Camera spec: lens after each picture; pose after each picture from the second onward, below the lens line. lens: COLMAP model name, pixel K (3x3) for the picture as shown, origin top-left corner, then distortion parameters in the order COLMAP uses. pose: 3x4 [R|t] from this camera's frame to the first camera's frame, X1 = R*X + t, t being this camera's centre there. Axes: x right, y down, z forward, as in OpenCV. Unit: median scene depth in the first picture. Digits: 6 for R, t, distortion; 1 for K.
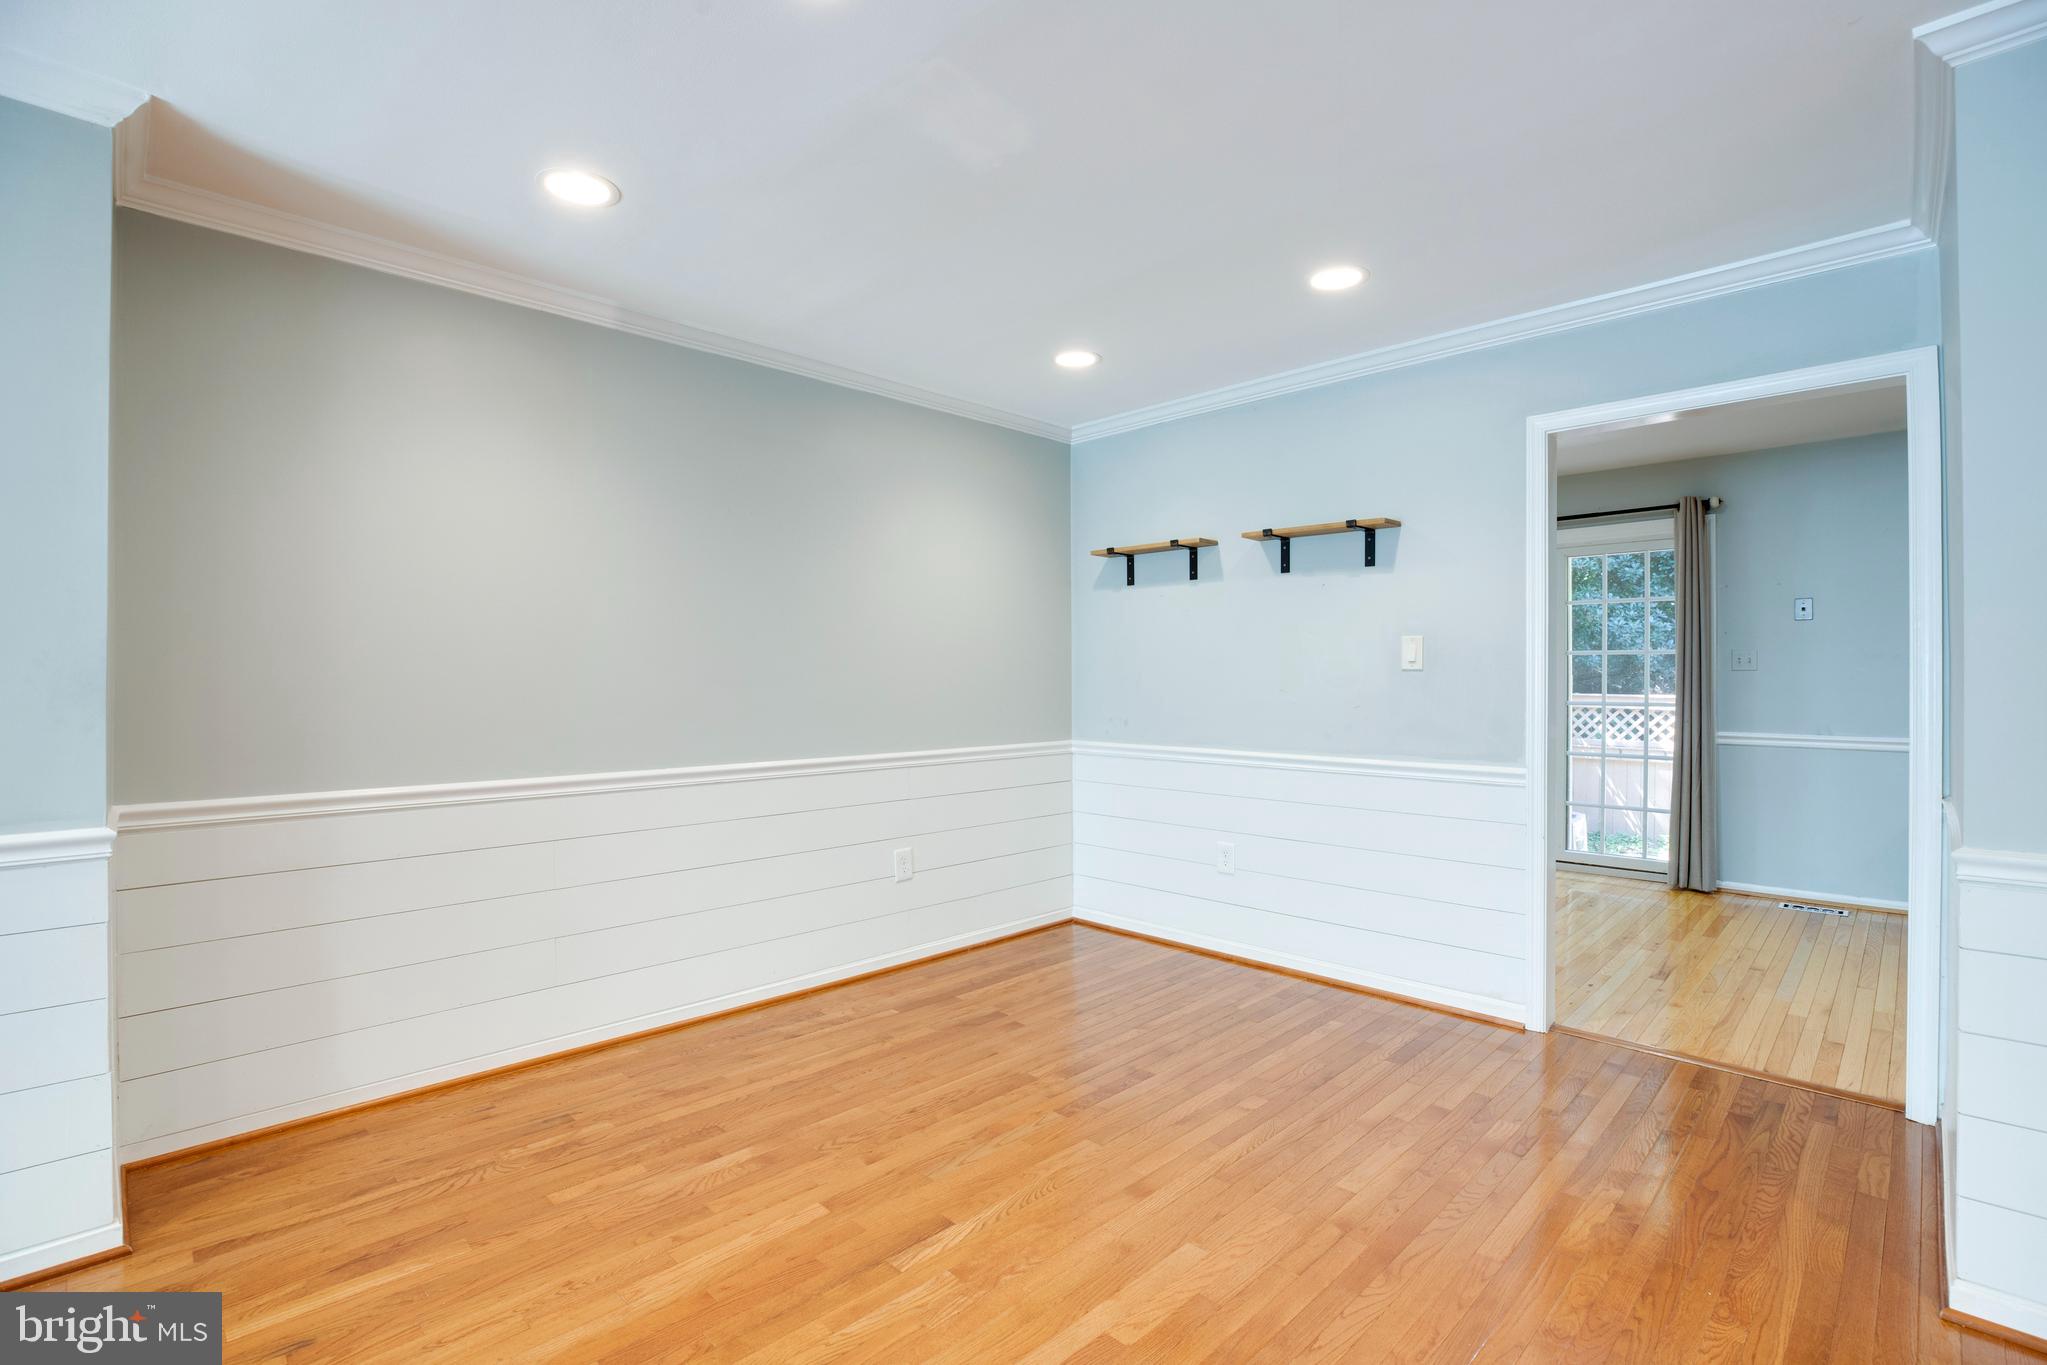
lens RADIAL K [[938.1, 0, 1028.5], [0, 938.1, 692.2], [0, 0, 1]] dist [-0.029921, 0.000852]
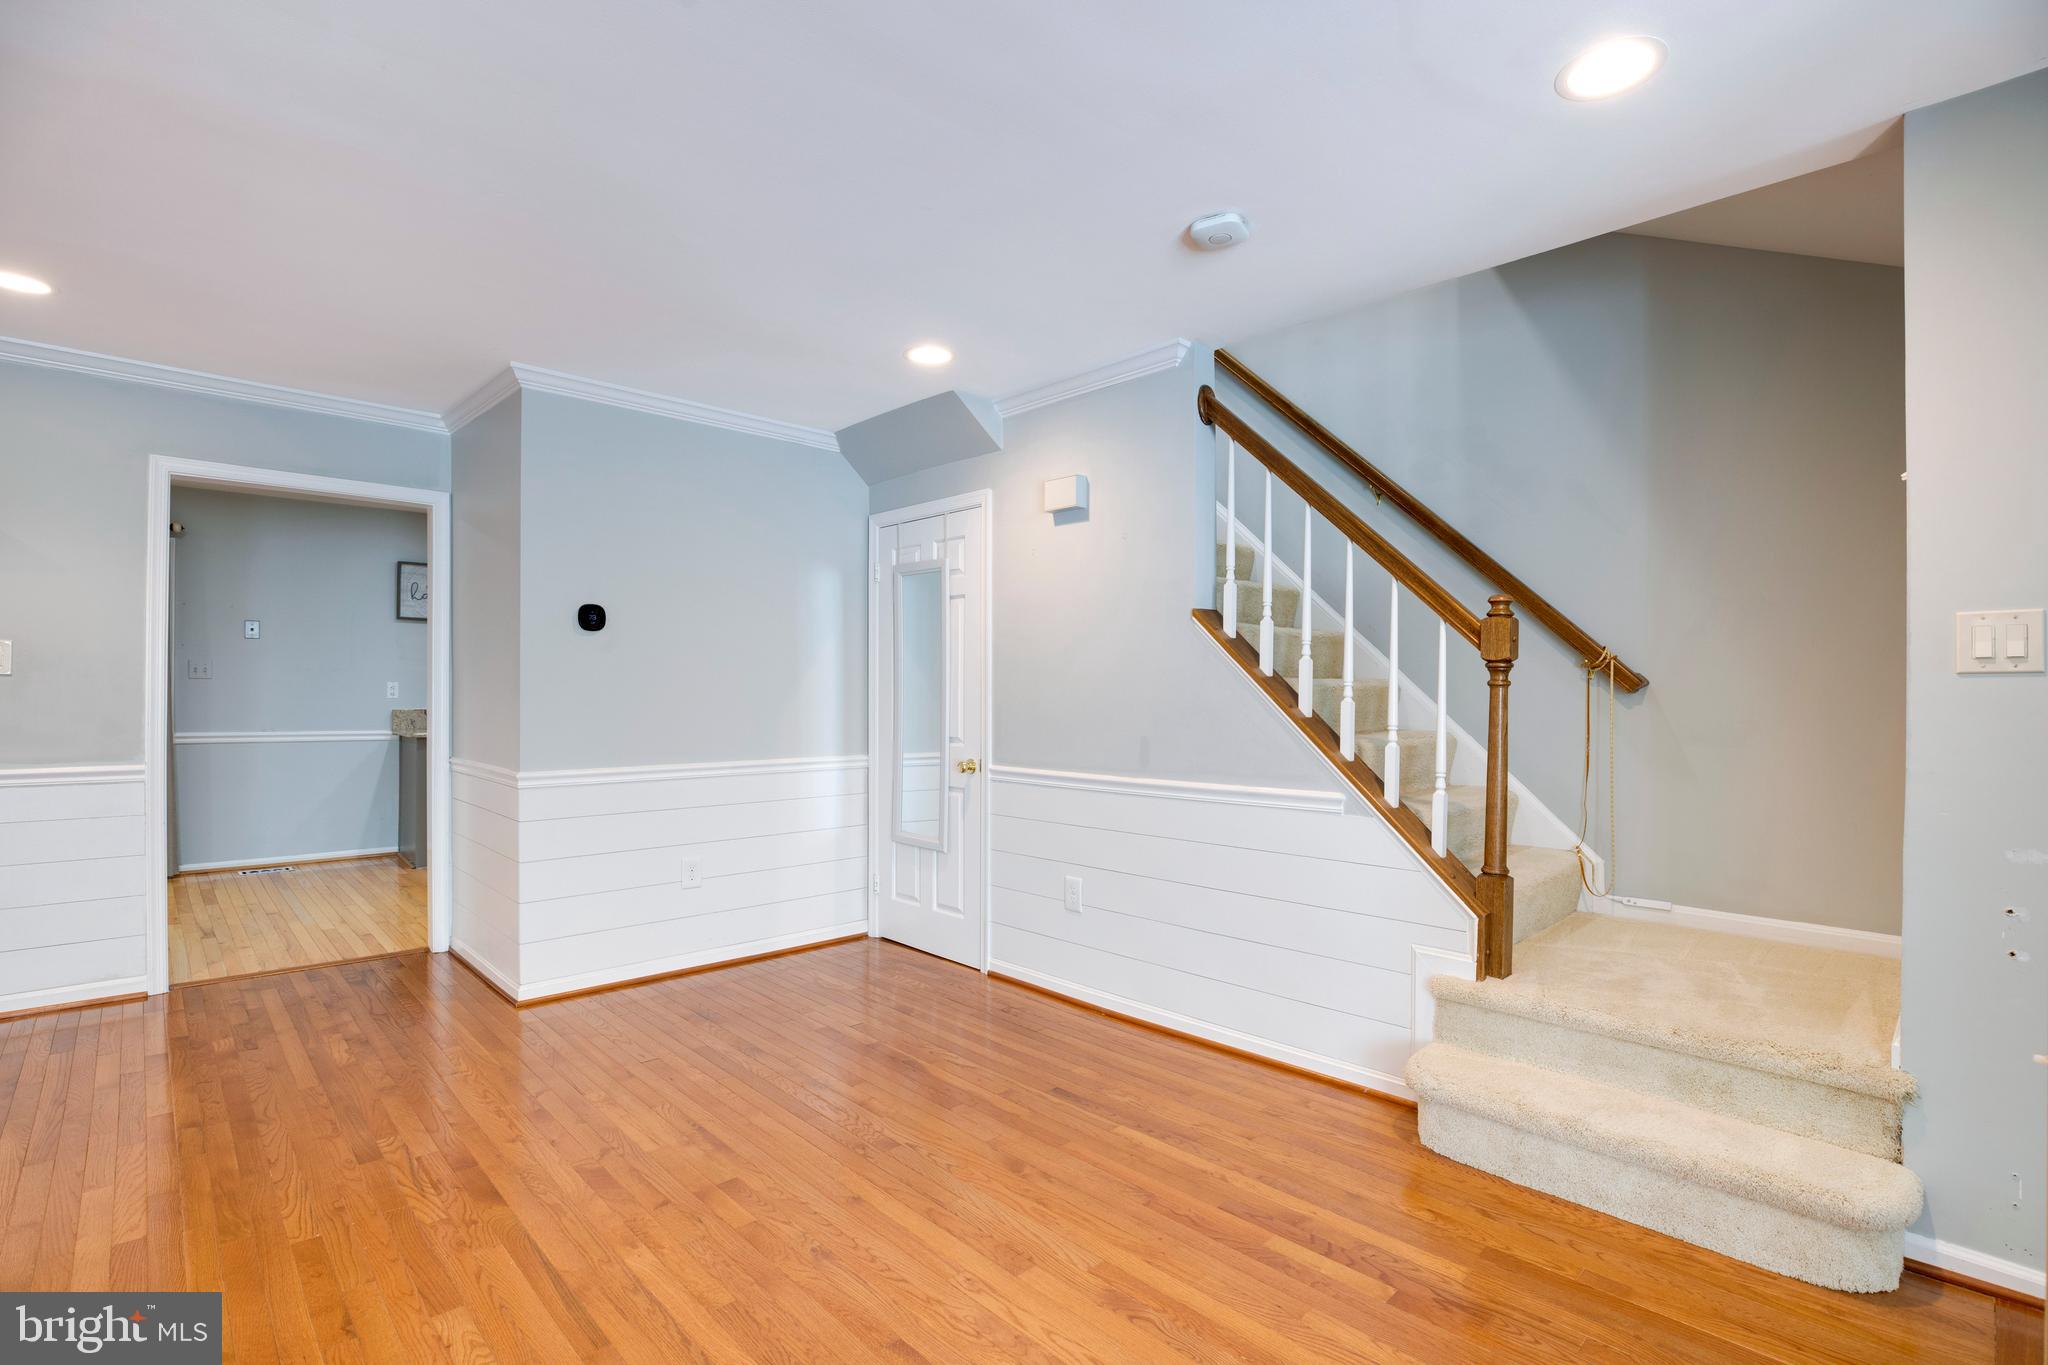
lens RADIAL K [[938.5, 0, 1029.0], [0, 938.5, 692.2], [0, 0, 1]] dist [-0.029921, 0.000852]
pose [[0.017814, 0.002766, 0.999837, -0.742721], [0.003765, 0.999989, -0.002833, 0.001470], [-0.999834, 0.003815, 0.017804, -0.126782]]
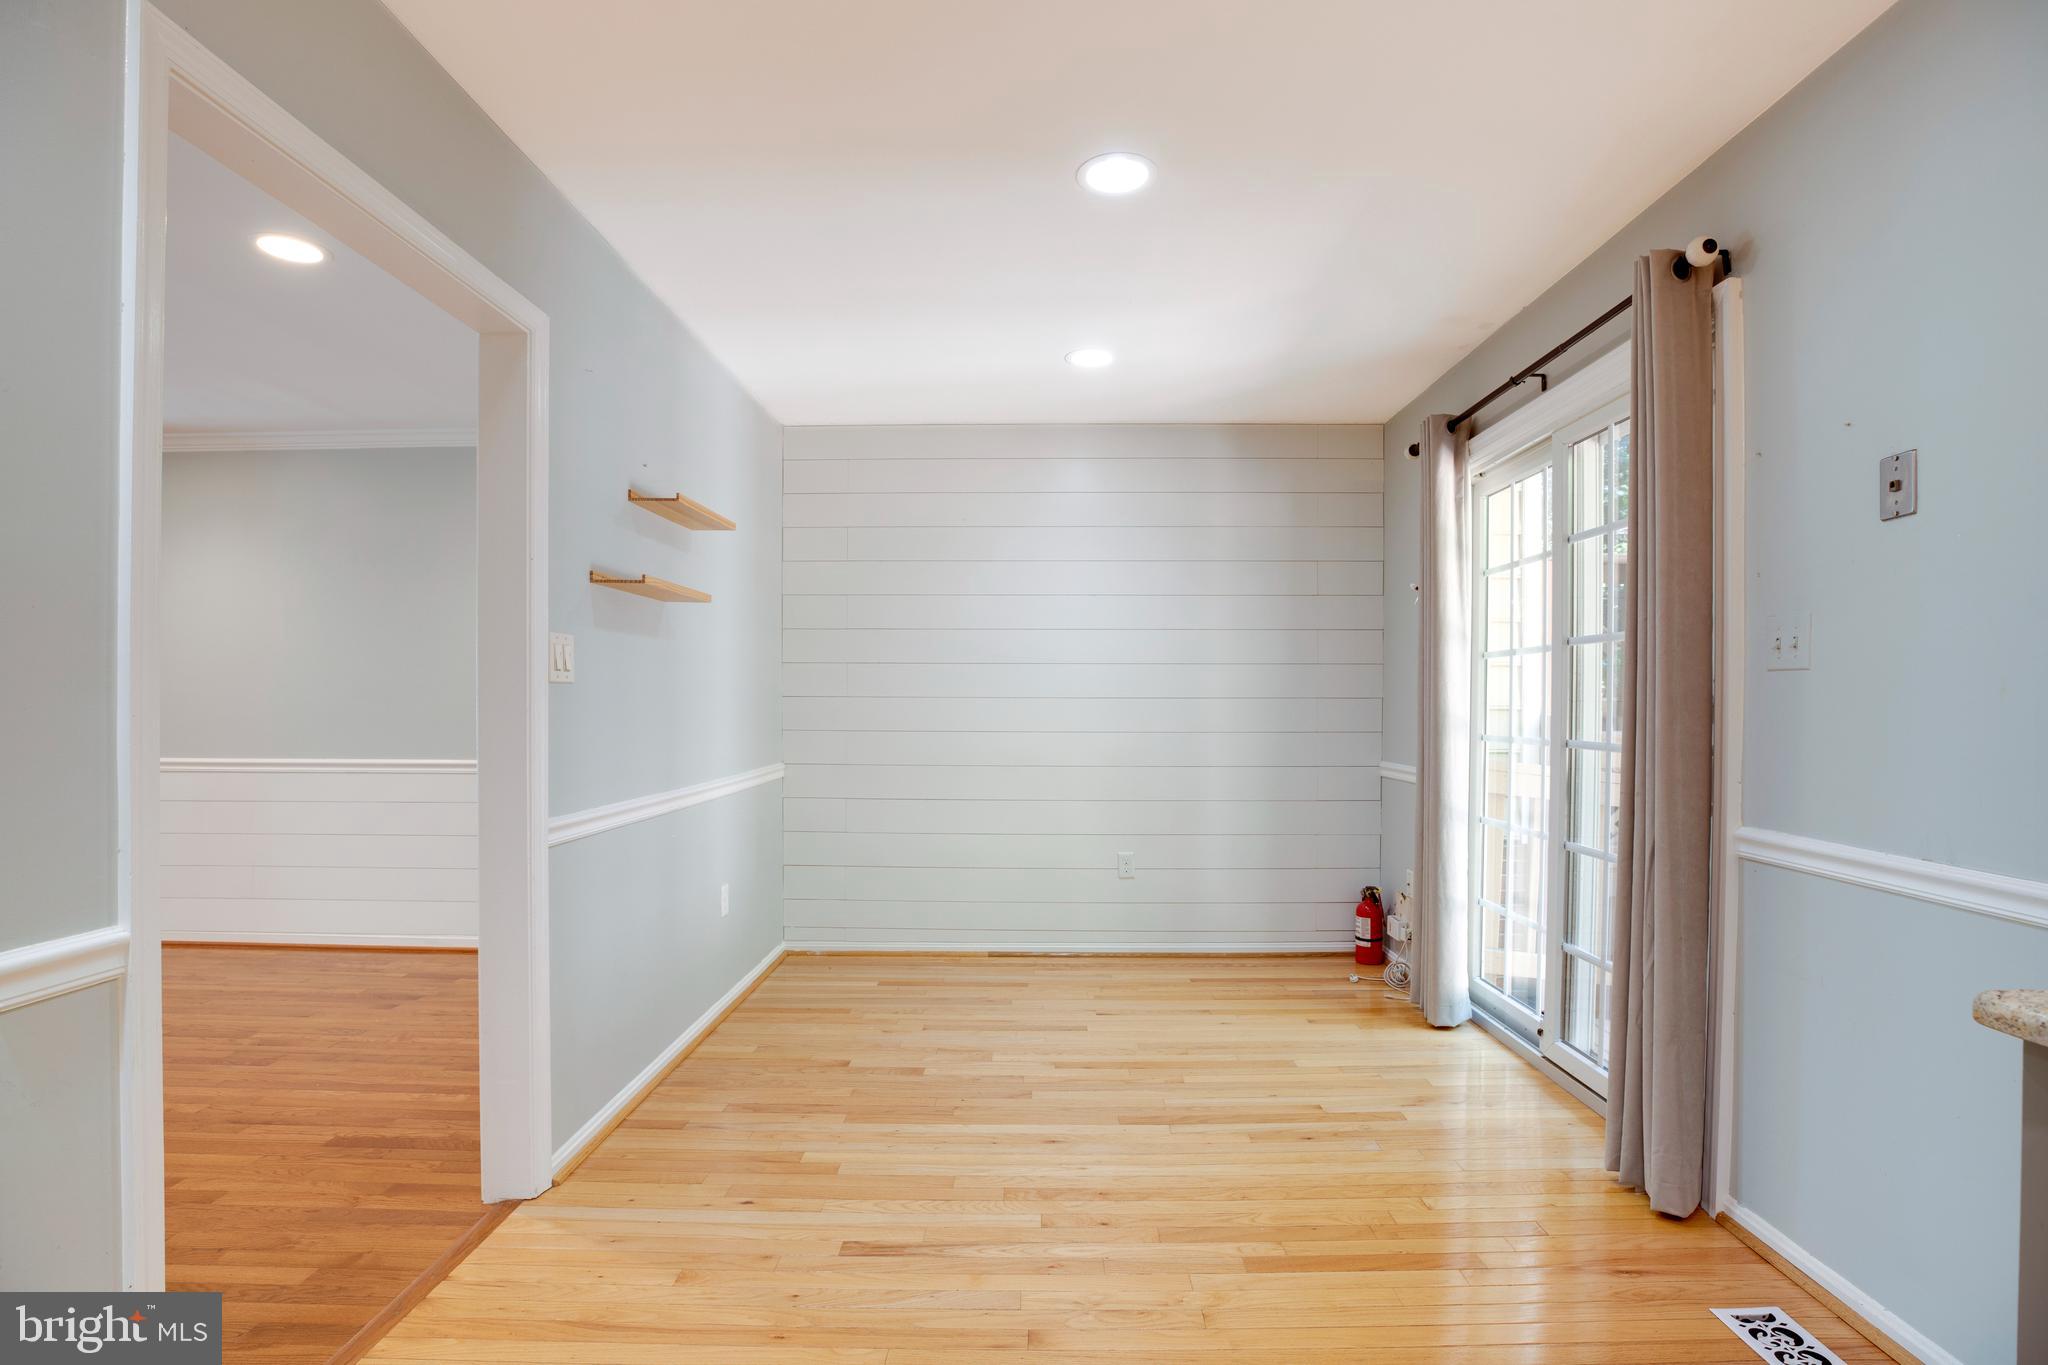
lens RADIAL K [[938.5, 0, 1029.0], [0, 938.5, 692.2], [0, 0, 1]] dist [-0.029921, 0.000852]
pose [[0.676902, -0.005721, -0.736051, 1.813939], [-0.000016, 0.999970, -0.007787, -0.021882], [0.736073, 0.005283, 0.676882, 1.104047]]
